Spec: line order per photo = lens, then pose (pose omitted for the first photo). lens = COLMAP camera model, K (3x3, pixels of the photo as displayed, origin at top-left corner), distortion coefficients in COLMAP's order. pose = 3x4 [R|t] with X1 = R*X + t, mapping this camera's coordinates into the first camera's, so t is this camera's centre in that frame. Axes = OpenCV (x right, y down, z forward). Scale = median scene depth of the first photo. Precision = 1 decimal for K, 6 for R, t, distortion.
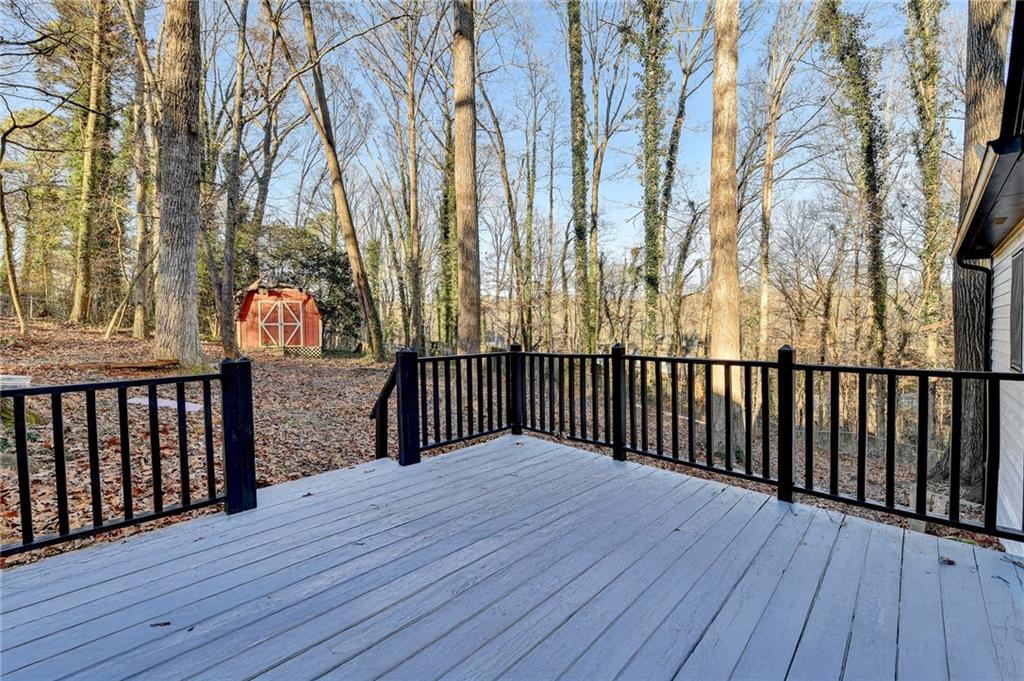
lens RADIAL K [[405.4, 0, 513.1], [0, 405.4, 341.9], [0, 0, 1]] dist [-0.018387, -0.000704]
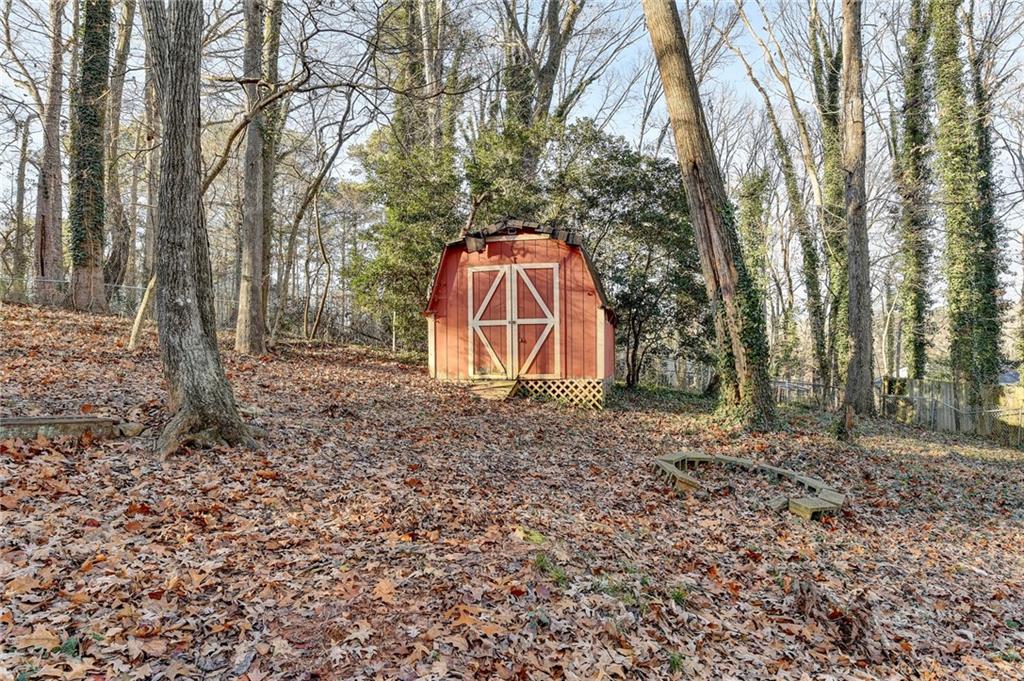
lens RADIAL K [[566.6, 0, 515.9], [0, 566.6, 363.8], [0, 0, 1]] dist [-0.027328, -0.000860]
pose [[0.741762, 0.008992, -0.670603, -0.180034], [-0.026351, 0.999529, -0.015744, 0.008138], [0.670145, 0.029349, 0.741649, 0.560929]]
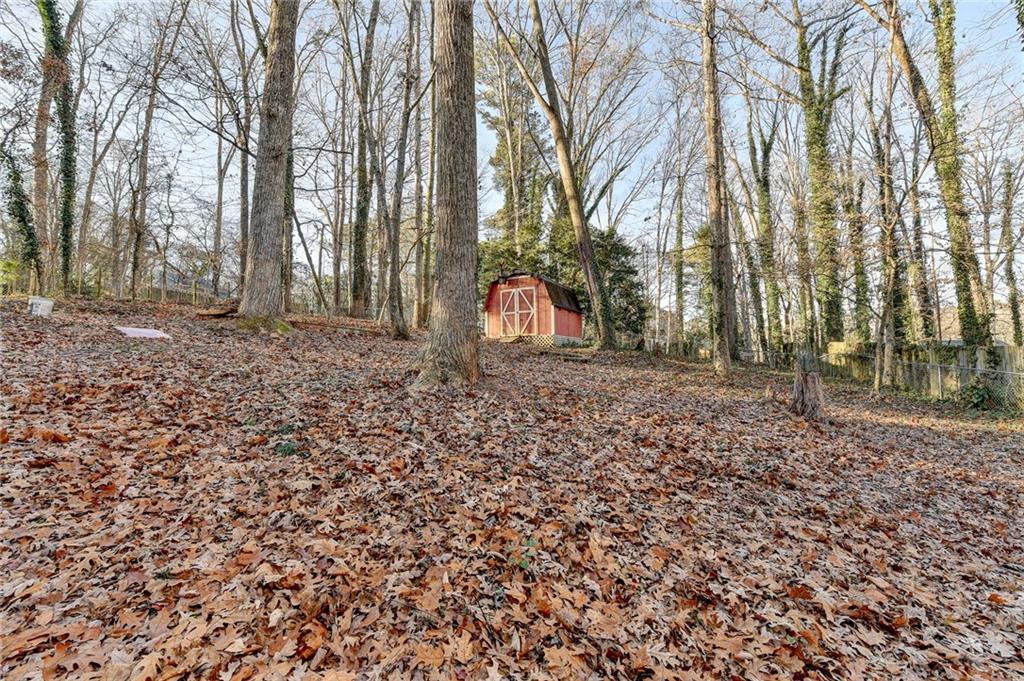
lens RADIAL K [[405.4, 0, 511.8], [0, 405.4, 342.2], [0, 0, 1]] dist [-0.018387, -0.000704]
pose [[0.550414, -0.032344, -0.834265, 0.235635], [-0.016701, 0.998623, -0.049734, 0.077315], [0.834725, 0.041307, 0.549116, 0.436636]]
